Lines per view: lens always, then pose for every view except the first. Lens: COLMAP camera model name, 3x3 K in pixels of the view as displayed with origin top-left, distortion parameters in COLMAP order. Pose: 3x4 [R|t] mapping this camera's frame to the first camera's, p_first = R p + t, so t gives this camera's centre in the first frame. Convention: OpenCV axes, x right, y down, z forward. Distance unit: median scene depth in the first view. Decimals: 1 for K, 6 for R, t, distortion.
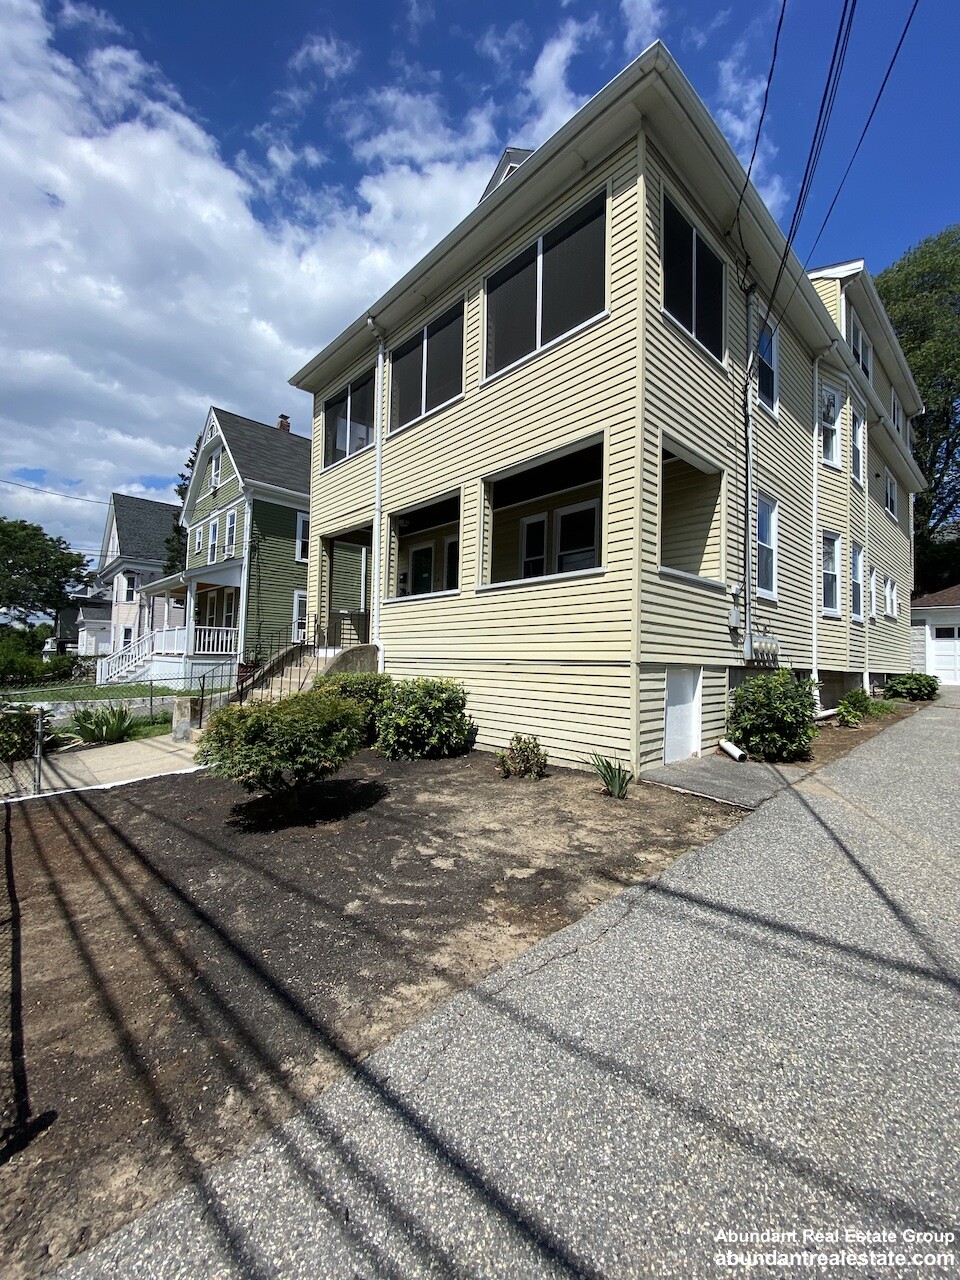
lens RADIAL K [[522.5, 0, 477.3], [0, 522.5, 645.0], [0, 0, 1]] dist [0.002964, -0.011764]
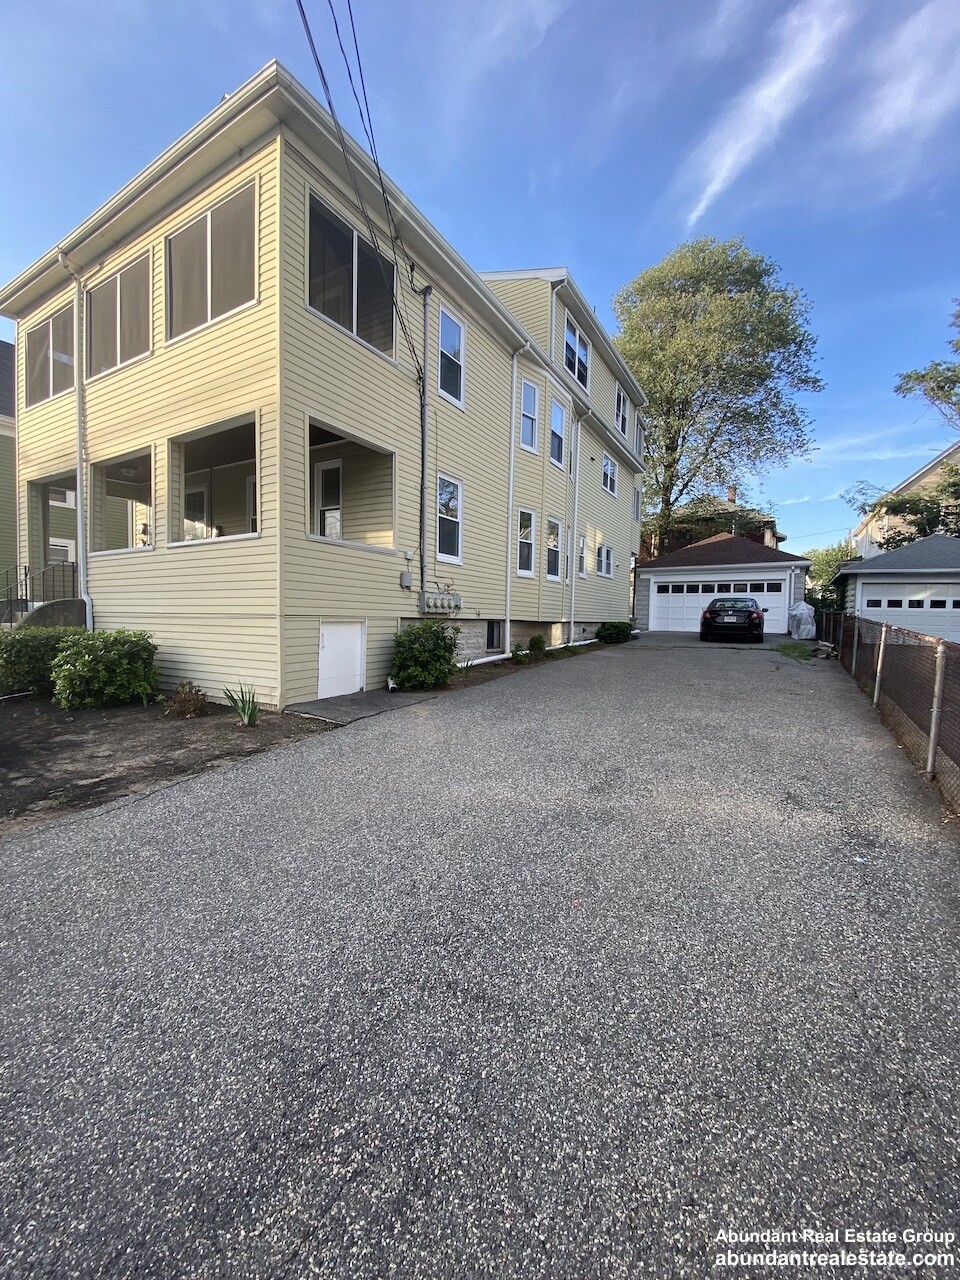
lens RADIAL K [[522.5, 0, 481.6], [0, 522.5, 643.8], [0, 0, 1]] dist [0.002964, -0.011764]
pose [[0.955513, -0.023920, 0.293979, 0.364592], [-0.001542, 0.996287, 0.086078, -0.004553], [-0.294946, -0.082703, 0.951928, -0.262198]]
